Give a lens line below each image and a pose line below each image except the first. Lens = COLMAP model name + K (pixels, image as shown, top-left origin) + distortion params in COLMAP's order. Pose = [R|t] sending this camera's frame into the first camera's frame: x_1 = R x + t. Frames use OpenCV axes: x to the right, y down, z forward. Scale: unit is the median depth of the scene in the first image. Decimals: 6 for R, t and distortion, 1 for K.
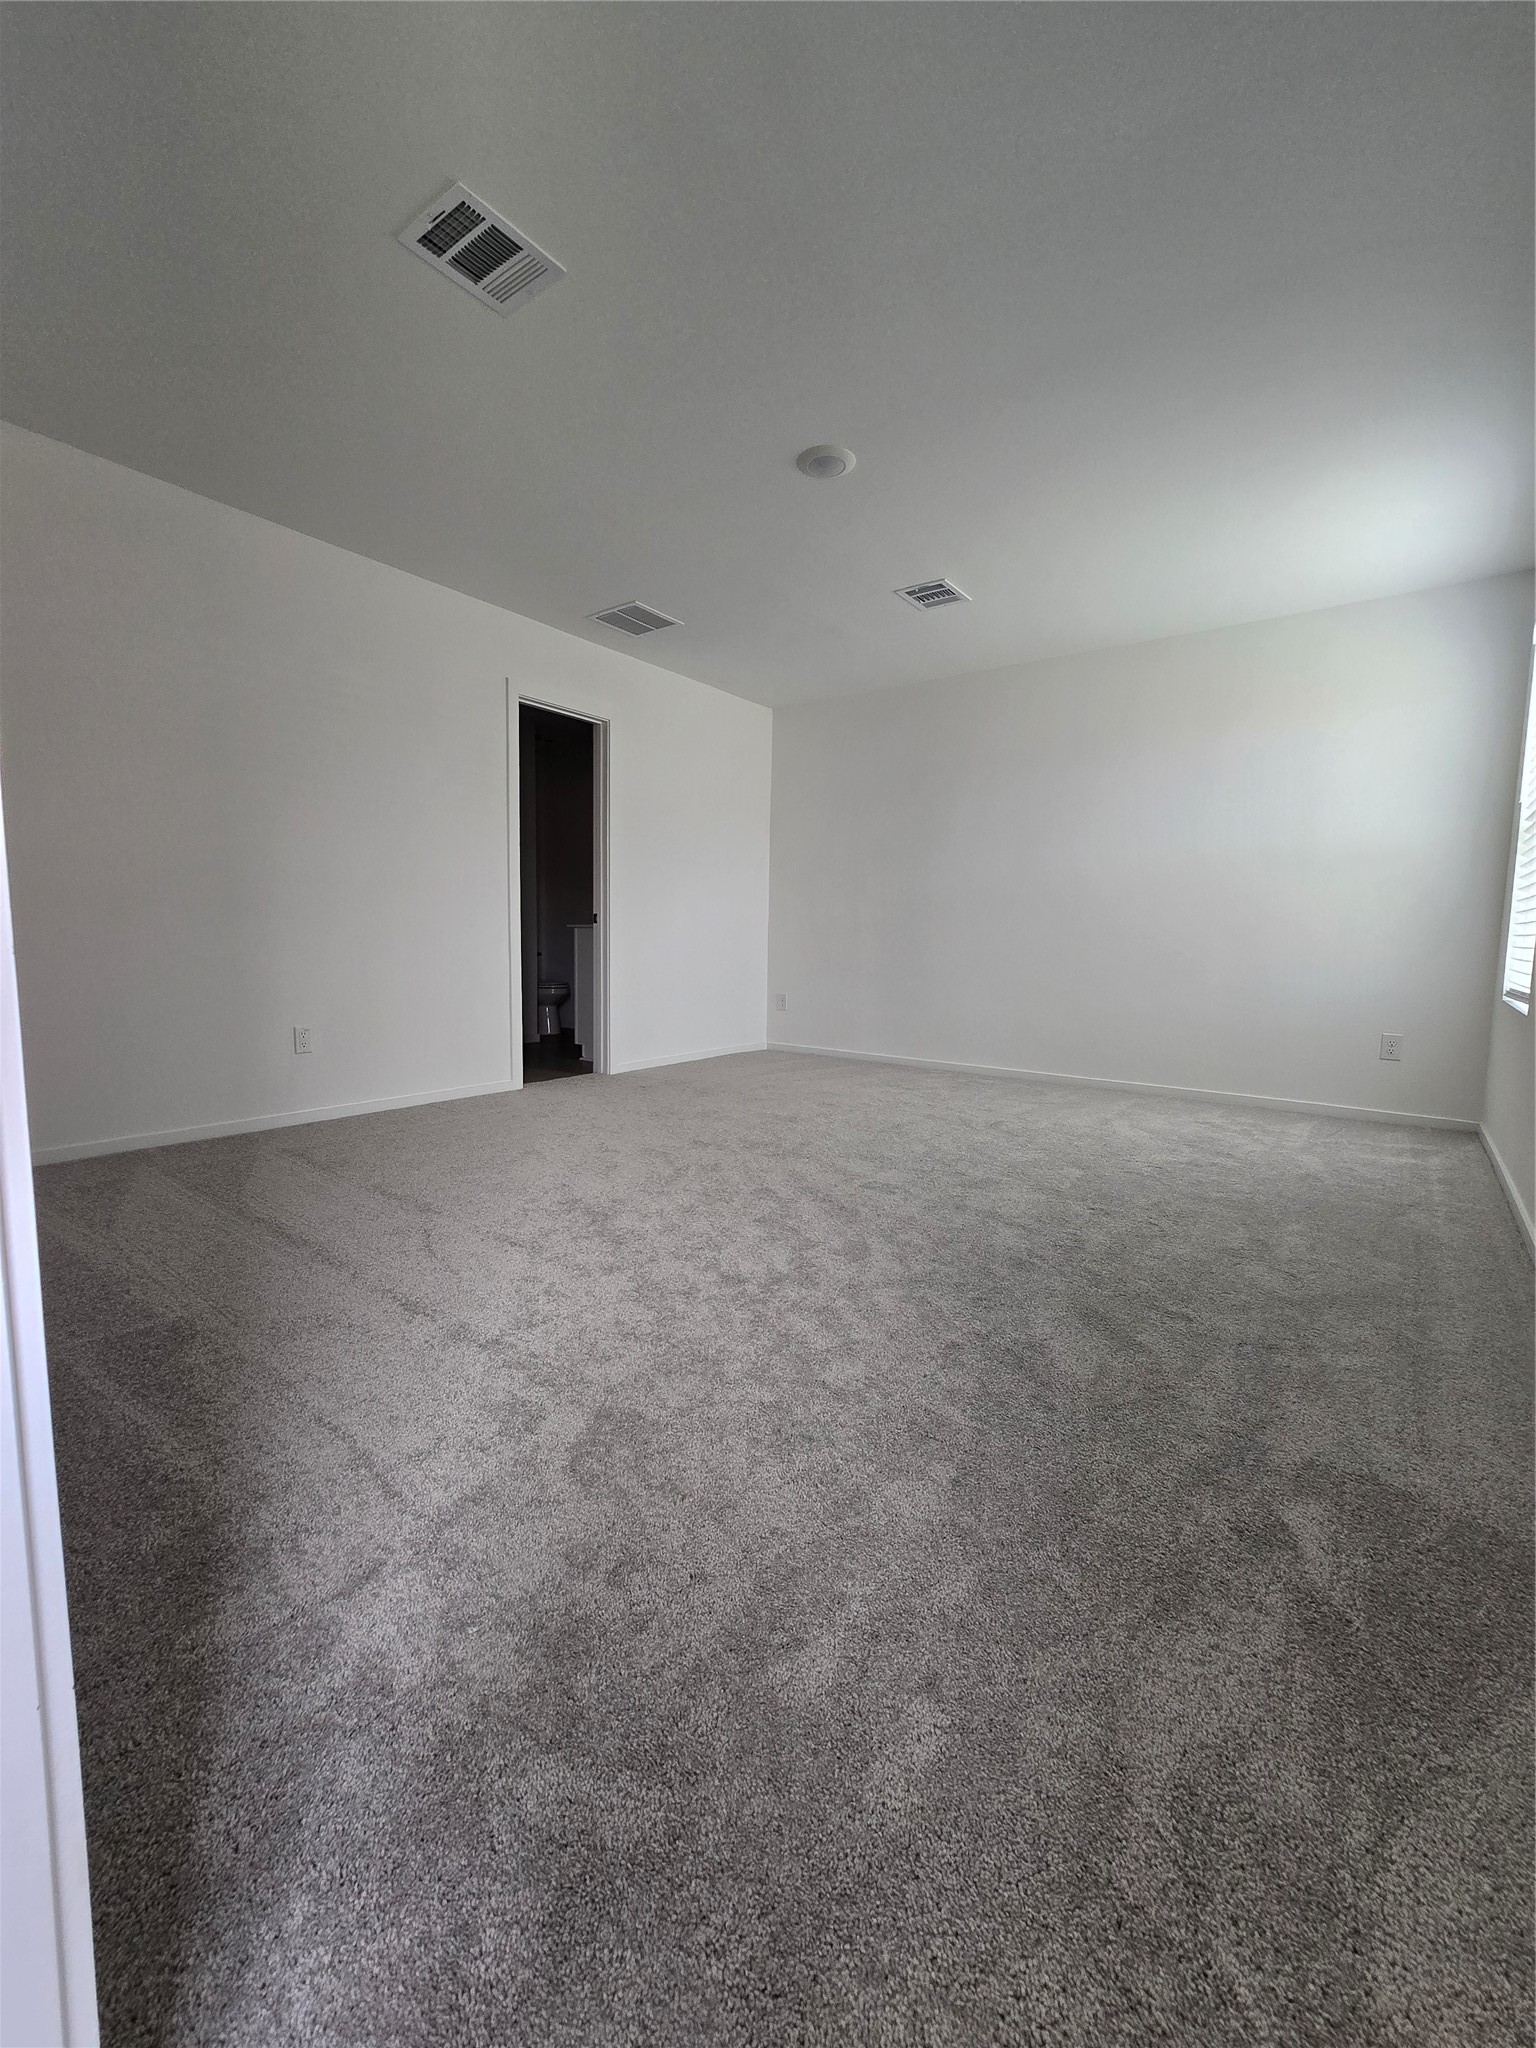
lens RADIAL K [[854.7, 0, 768.0], [0, 854.7, 1024.0], [0, 0, 1]] dist [-0.000171, 0.000245]
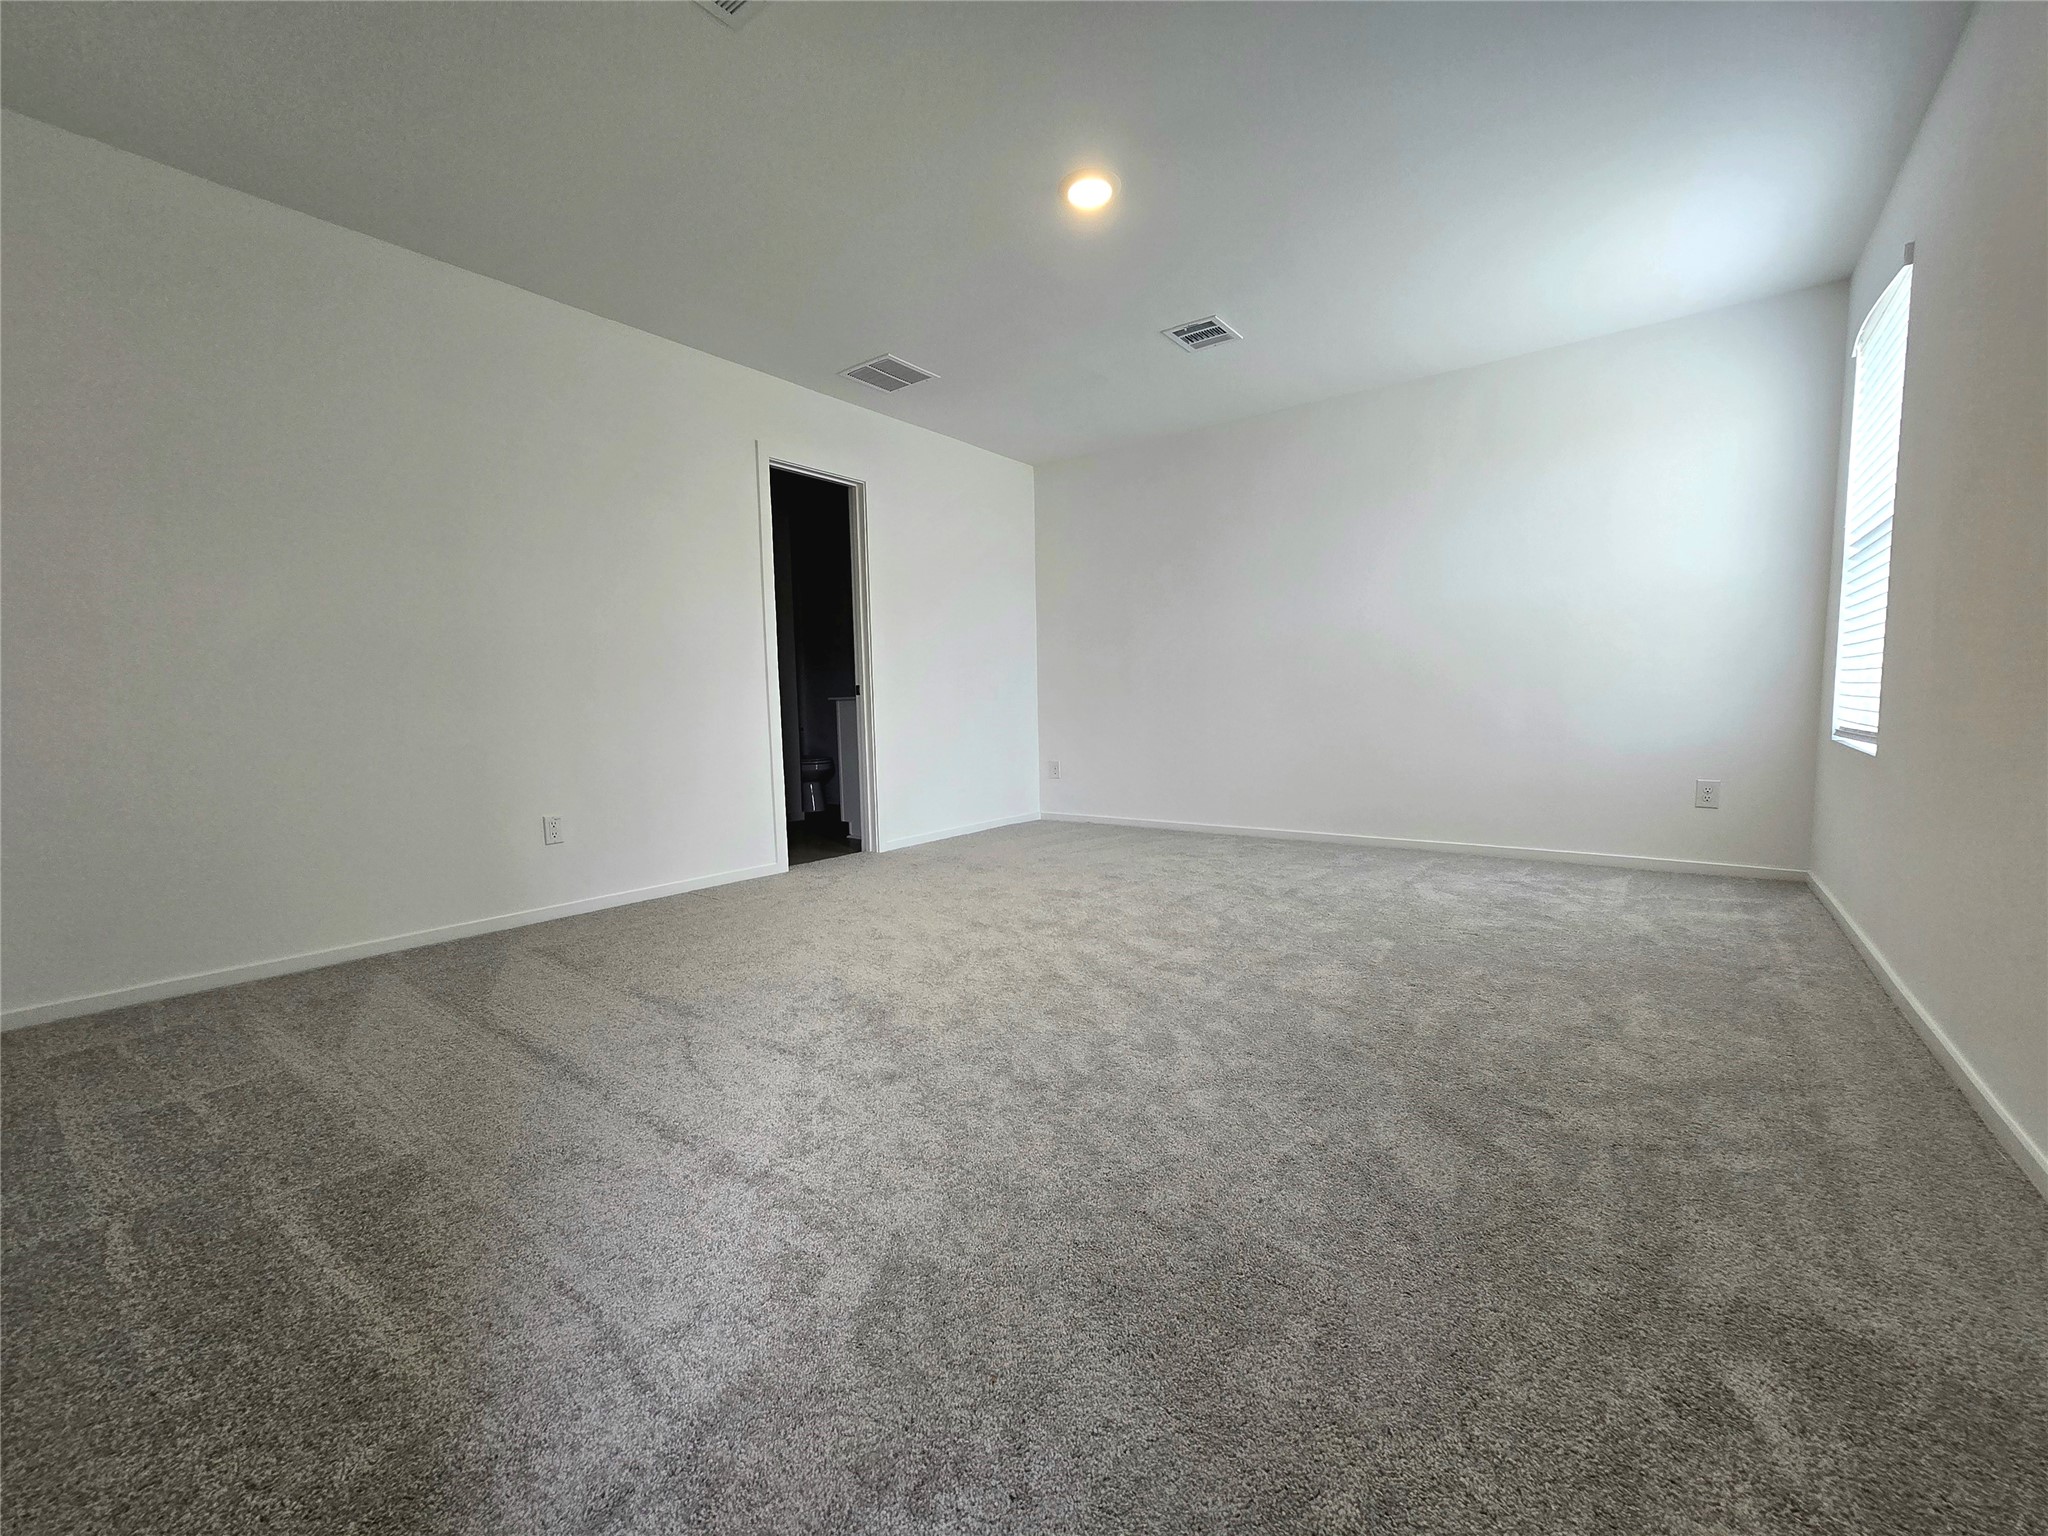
lens RADIAL K [[854.7, 0, 1031.0], [0, 854.7, 788.2], [0, 0, 1]] dist [-0.000171, 0.000245]
pose [[0.999298, -0.037398, -0.002380, -0.024982], [0.037392, 0.999298, -0.002210, -0.010334], [0.002461, 0.002119, 0.999995, 0.106976]]
